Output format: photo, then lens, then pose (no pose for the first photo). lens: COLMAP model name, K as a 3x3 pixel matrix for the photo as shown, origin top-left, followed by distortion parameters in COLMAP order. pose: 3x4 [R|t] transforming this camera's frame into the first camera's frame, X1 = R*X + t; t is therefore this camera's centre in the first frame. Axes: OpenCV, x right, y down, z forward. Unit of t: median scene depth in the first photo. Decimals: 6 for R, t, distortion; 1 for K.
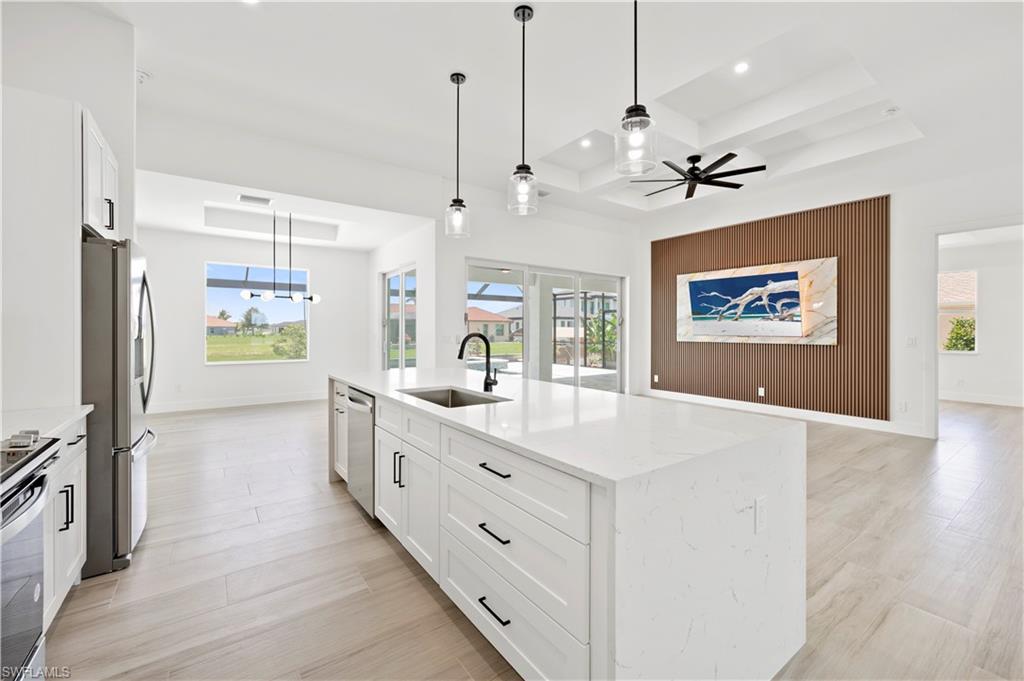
lens RADIAL K [[415.1, 0, 516.4], [0, 415.1, 336.8], [0, 0, 1]] dist [-0.002328, -0.000152]
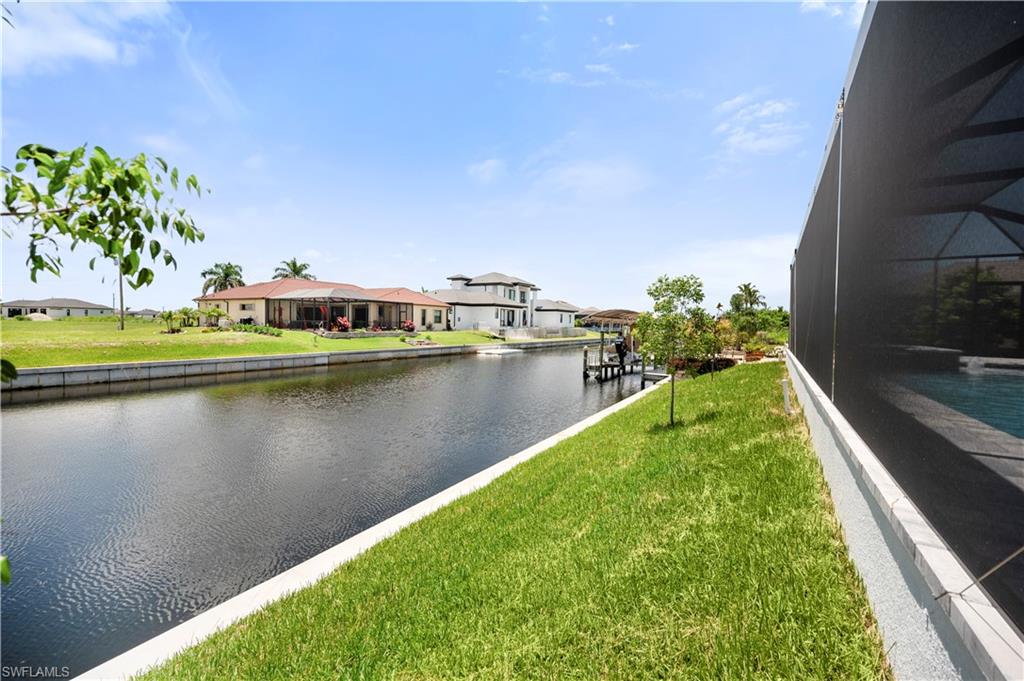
lens RADIAL K [[415.1, 0, 516.4], [0, 415.1, 336.8], [0, 0, 1]] dist [-0.002328, -0.000152]
pose [[0.911897, 0.004095, 0.410398, -2.196710], [-0.011338, 0.999820, 0.015217, 0.090969], [-0.410262, -0.018530, 0.911779, 1.578450]]
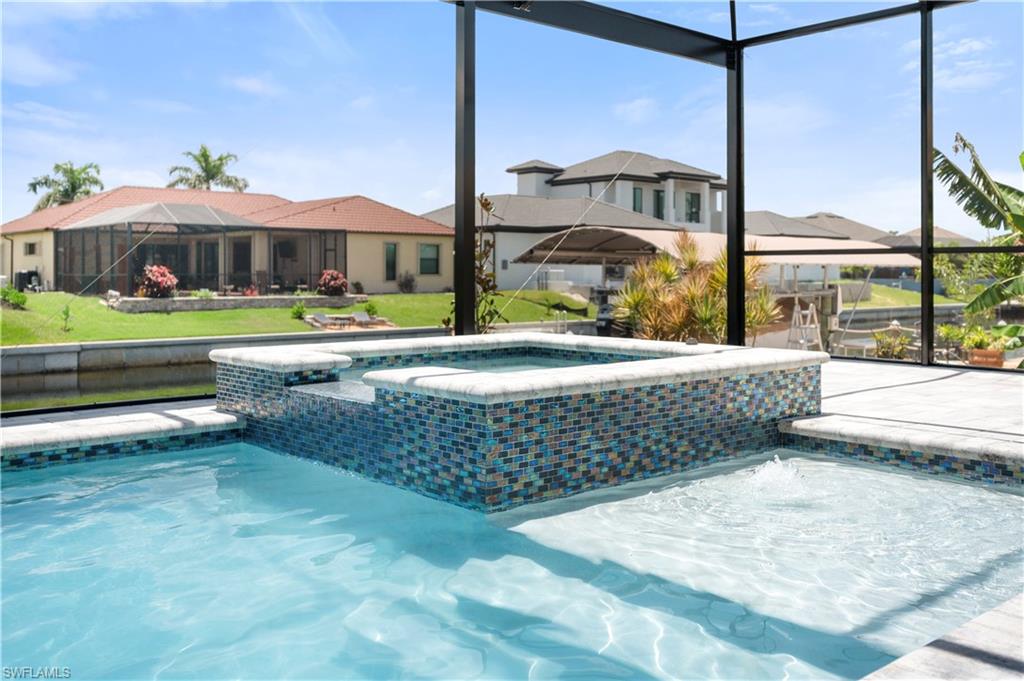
lens RADIAL K [[946.1, 0, 539.5], [0, 946.1, 273.1], [0, 0, 1]] dist [0.010324, 0.005346]
pose [[0.993543, 0.000409, 0.113456, -0.361247], [0.001389, 0.999875, -0.015774, 0.078131], [-0.113448, 0.015829, 0.993418, 1.595683]]
